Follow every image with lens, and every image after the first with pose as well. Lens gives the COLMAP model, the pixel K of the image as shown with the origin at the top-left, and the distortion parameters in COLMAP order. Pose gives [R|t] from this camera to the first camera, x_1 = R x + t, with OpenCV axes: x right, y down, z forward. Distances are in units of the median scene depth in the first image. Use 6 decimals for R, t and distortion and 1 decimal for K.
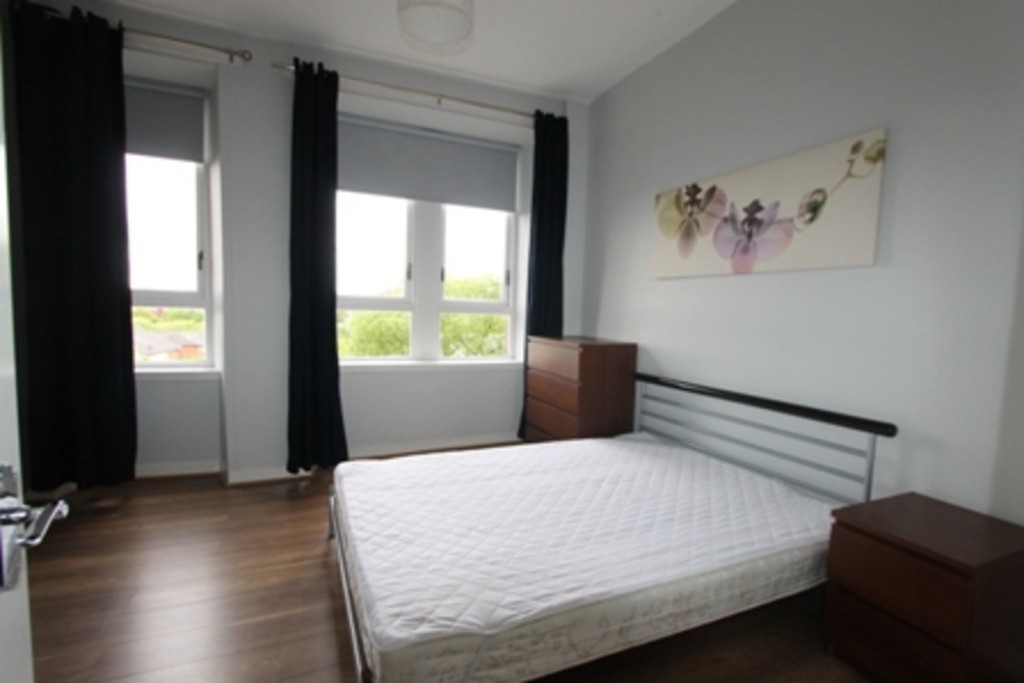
lens RADIAL K [[478.0, 0, 511.1], [0, 478.0, 342.5], [0, 0, 1]] dist [0.000033, 0.000393]
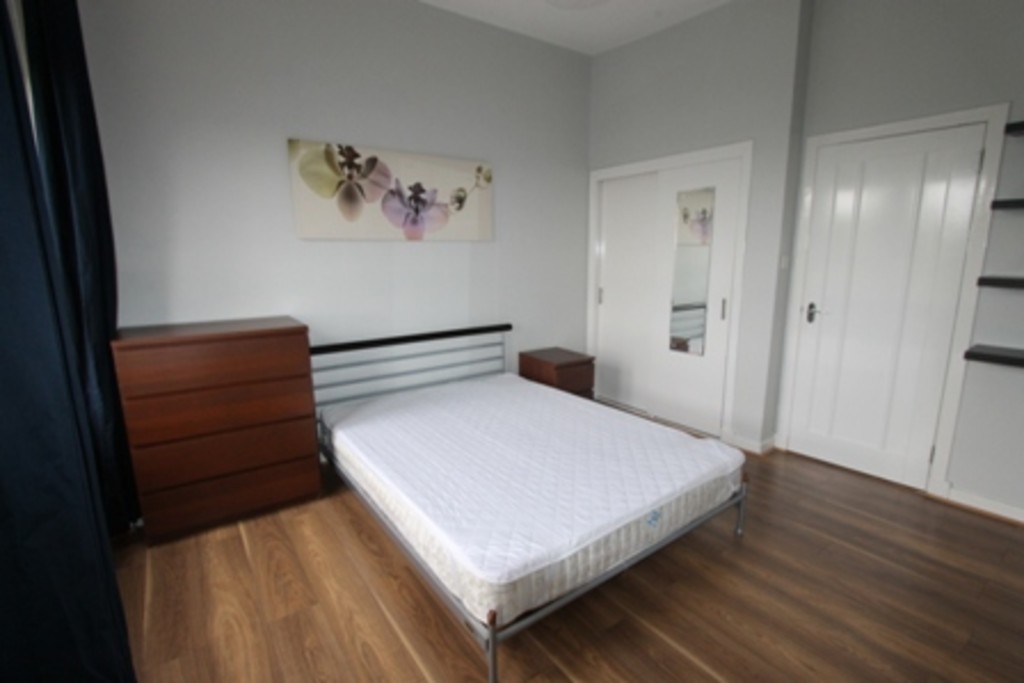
lens RADIAL K [[478.0, 0, 512.2], [0, 478.0, 342.3], [0, 0, 1]] dist [0.000033, 0.000393]
pose [[-0.210384, -0.206086, 0.955650, -0.825887], [0.074003, 0.971367, 0.225767, -0.148475], [-0.974814, 0.118219, -0.189109, 1.012409]]
